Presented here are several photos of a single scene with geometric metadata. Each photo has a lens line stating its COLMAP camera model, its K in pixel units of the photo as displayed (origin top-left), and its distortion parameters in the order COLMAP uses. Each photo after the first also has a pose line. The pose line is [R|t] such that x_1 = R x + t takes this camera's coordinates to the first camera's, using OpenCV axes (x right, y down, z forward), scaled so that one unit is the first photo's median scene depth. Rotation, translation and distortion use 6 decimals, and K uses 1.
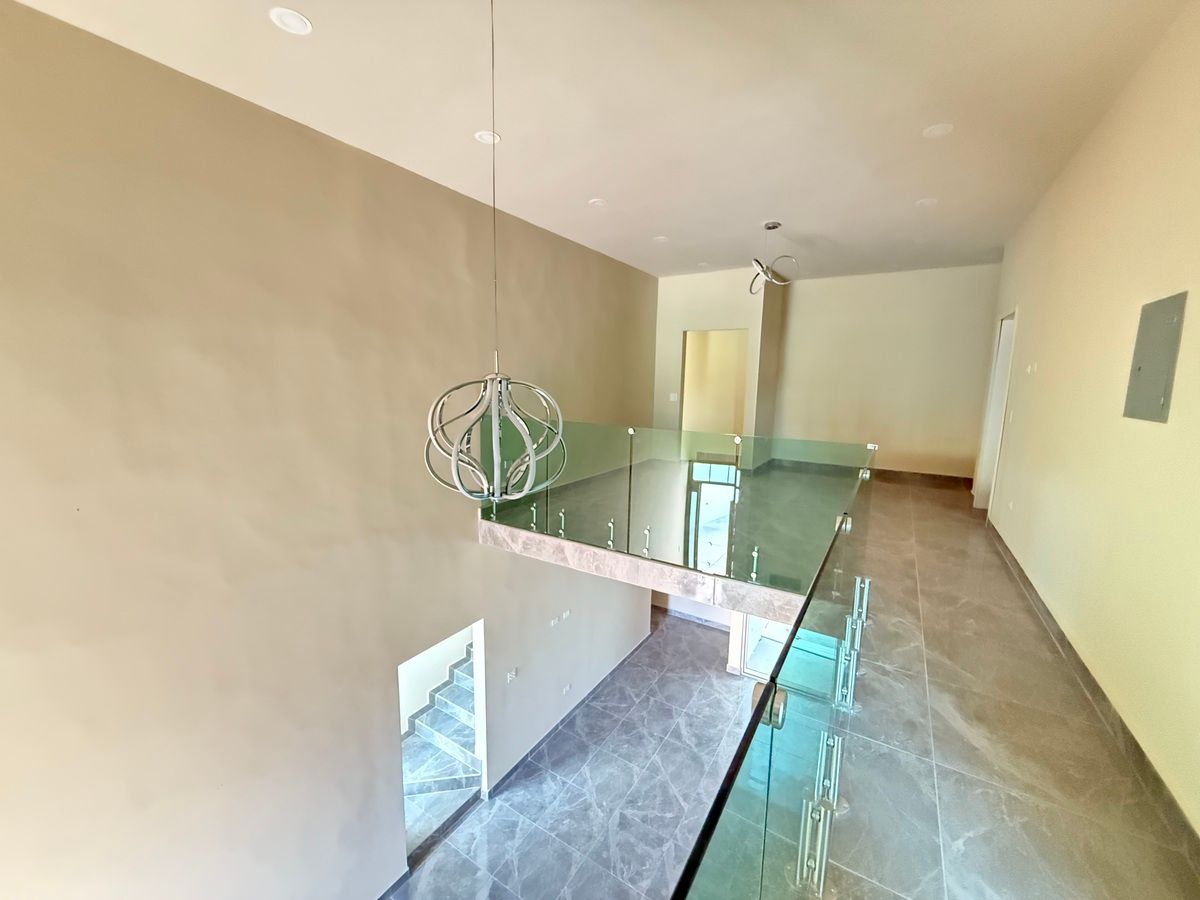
lens RADIAL K [[480.8, 0, 594.5], [0, 480.8, 449.0], [0, 0, 1]] dist [-0.002885, 0.000633]
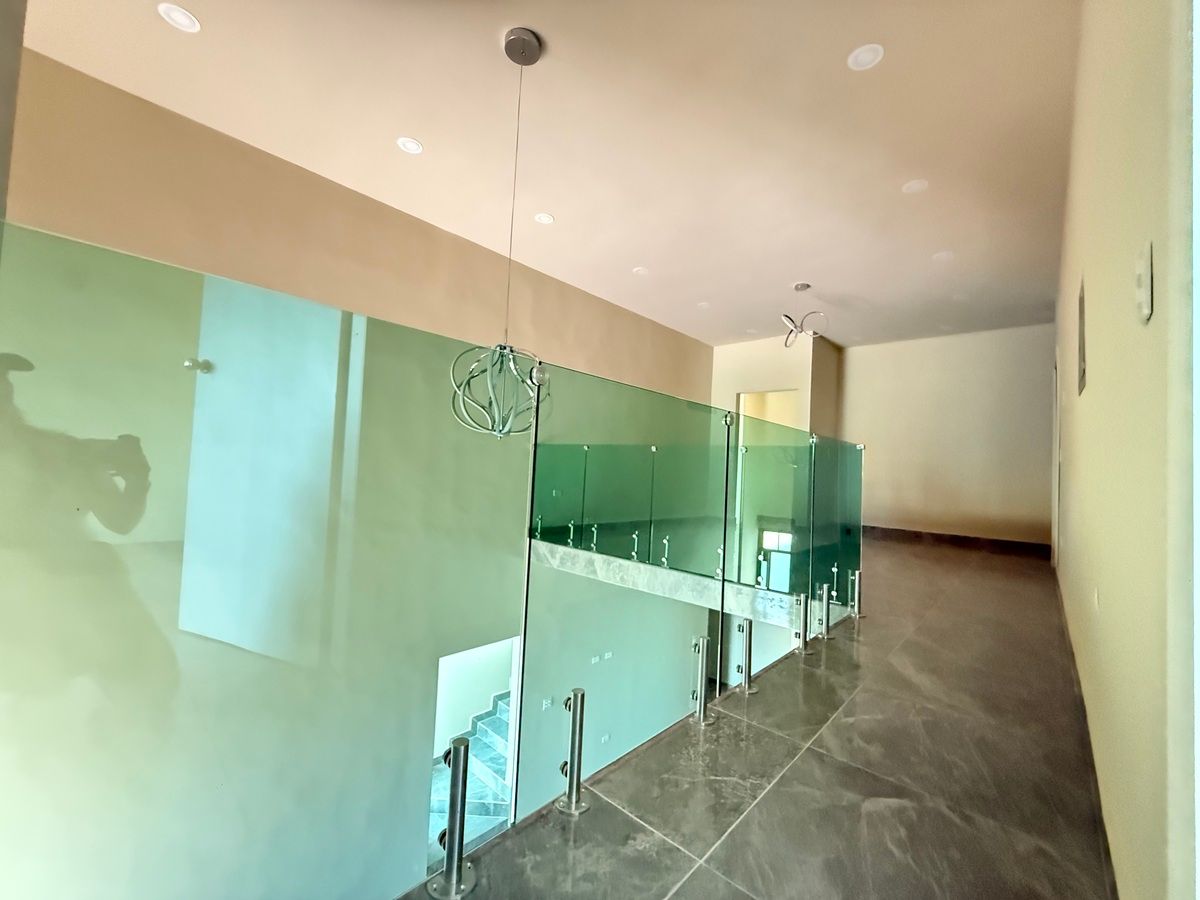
lens RADIAL K [[480.8, 0, 593.9], [0, 480.8, 447.8], [0, 0, 1]] dist [-0.002885, 0.000633]
pose [[0.982314, 0.025067, -0.185555, 0.119772], [-0.060553, 0.980275, -0.188134, 0.146680], [0.177178, 0.196043, 0.964456, -0.090487]]
